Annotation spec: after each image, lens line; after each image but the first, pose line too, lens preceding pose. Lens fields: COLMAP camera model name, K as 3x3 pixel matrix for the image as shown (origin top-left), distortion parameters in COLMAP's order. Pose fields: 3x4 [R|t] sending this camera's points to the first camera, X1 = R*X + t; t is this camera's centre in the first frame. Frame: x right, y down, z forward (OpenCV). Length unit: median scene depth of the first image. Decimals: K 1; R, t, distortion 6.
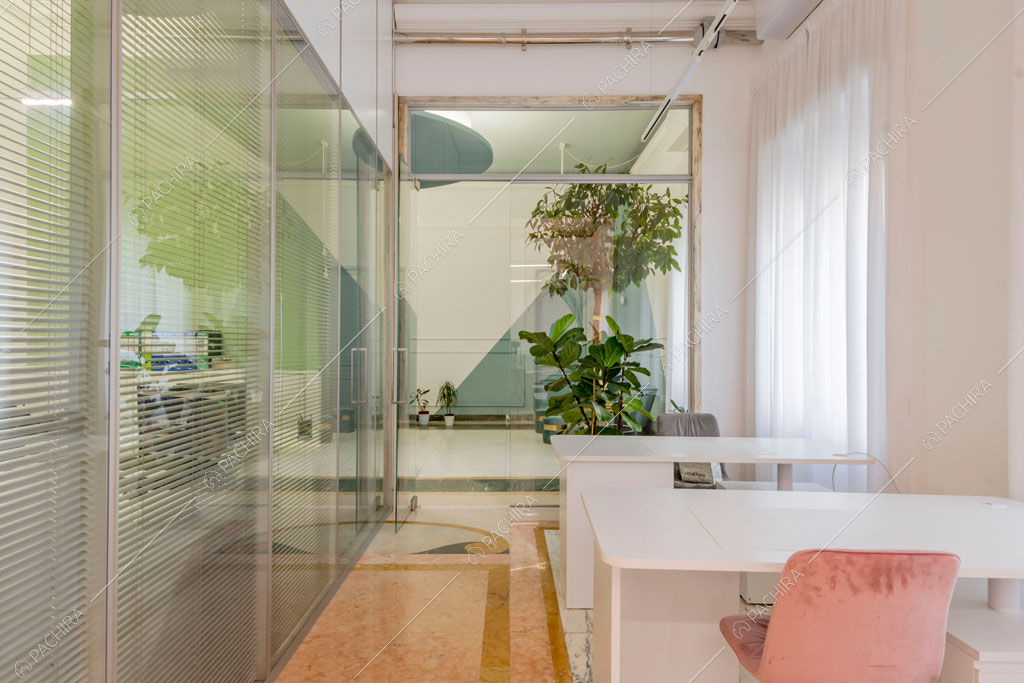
lens RADIAL K [[643.0, 0, 516.1], [0, 643.0, 340.9], [0, 0, 1]] dist [0.029259, -0.007600]
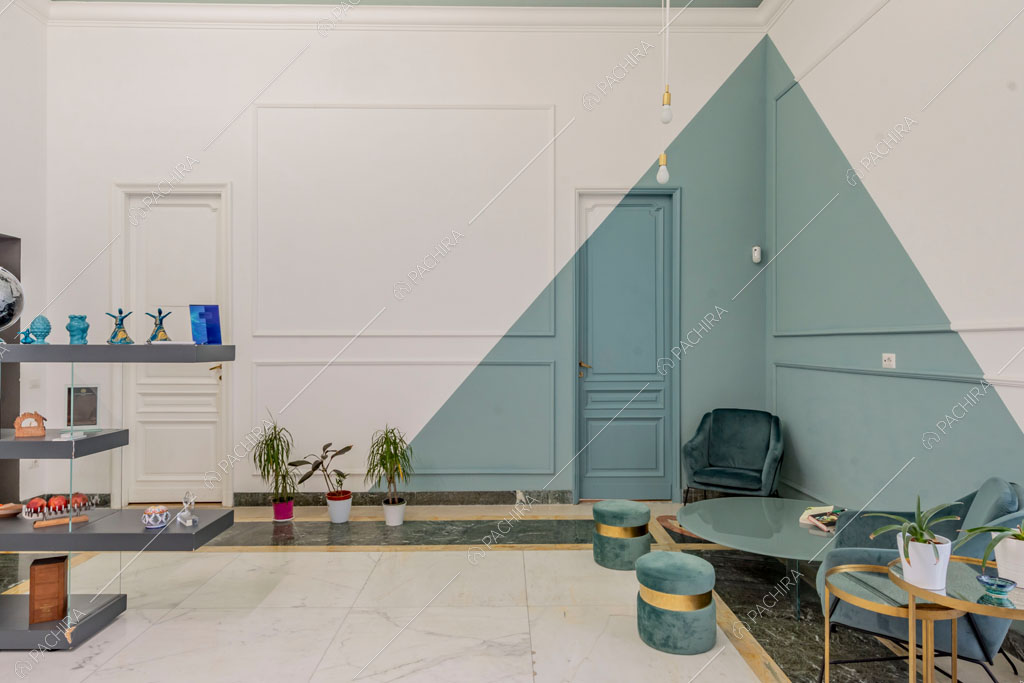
lens RADIAL K [[643.0, 0, 511.2], [0, 643.0, 338.1], [0, 0, 1]] dist [0.029259, -0.007600]
pose [[0.999560, 0.000624, 0.029660, -0.034204], [-0.000249, 0.999920, -0.012662, 0.005669], [-0.029665, 0.012649, 0.999480, 0.538337]]
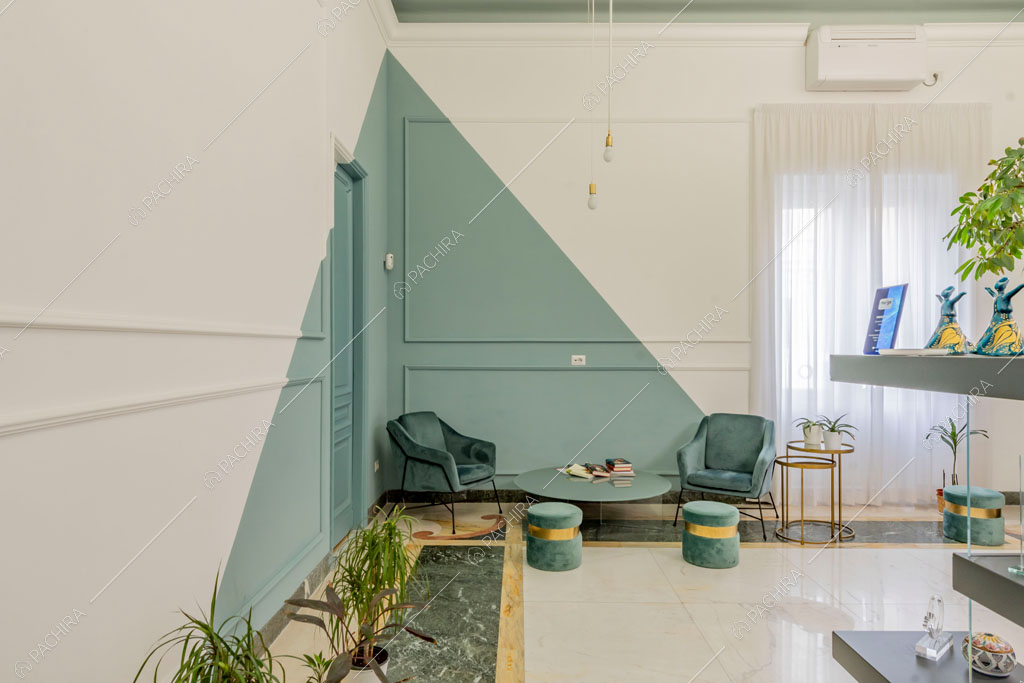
lens RADIAL K [[643.0, 0, 511.0], [0, 643.0, 345.0], [0, 0, 1]] dist [0.029259, -0.007600]
pose [[-0.039548, 0.002445, 0.999215, -0.341247], [0.002665, 0.999994, -0.002341, 0.002130], [-0.999214, 0.002571, -0.039554, 0.953341]]
